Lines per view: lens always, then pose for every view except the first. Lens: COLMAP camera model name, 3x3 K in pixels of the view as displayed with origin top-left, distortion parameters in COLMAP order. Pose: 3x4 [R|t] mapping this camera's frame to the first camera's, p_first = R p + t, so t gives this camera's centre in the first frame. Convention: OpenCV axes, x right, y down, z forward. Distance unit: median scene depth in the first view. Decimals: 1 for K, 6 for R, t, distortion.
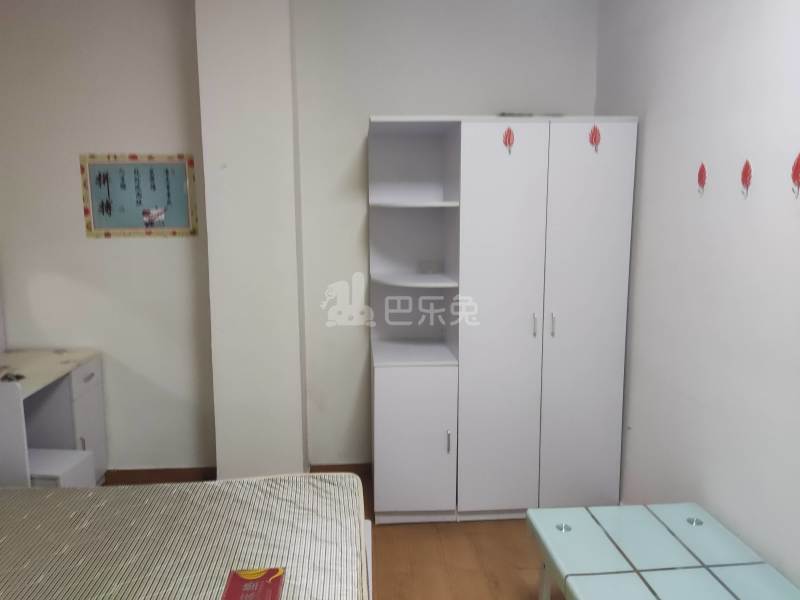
lens RADIAL K [[608.1, 0, 398.6], [0, 608.1, 302.5], [0, 0, 1]] dist [0.015525, -0.010555]
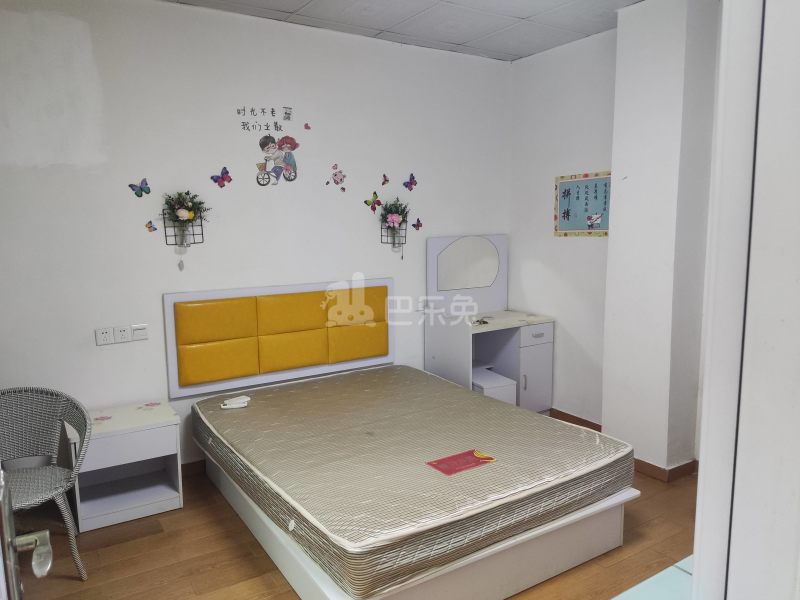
lens RADIAL K [[608.1, 0, 397.2], [0, 608.1, 298.4], [0, 0, 1]] dist [0.015525, -0.010555]
pose [[0.469430, 0.104559, -0.876757, 0.552172], [-0.112615, 0.991944, 0.058000, -0.005940], [0.875759, 0.071509, 0.477424, 0.034814]]
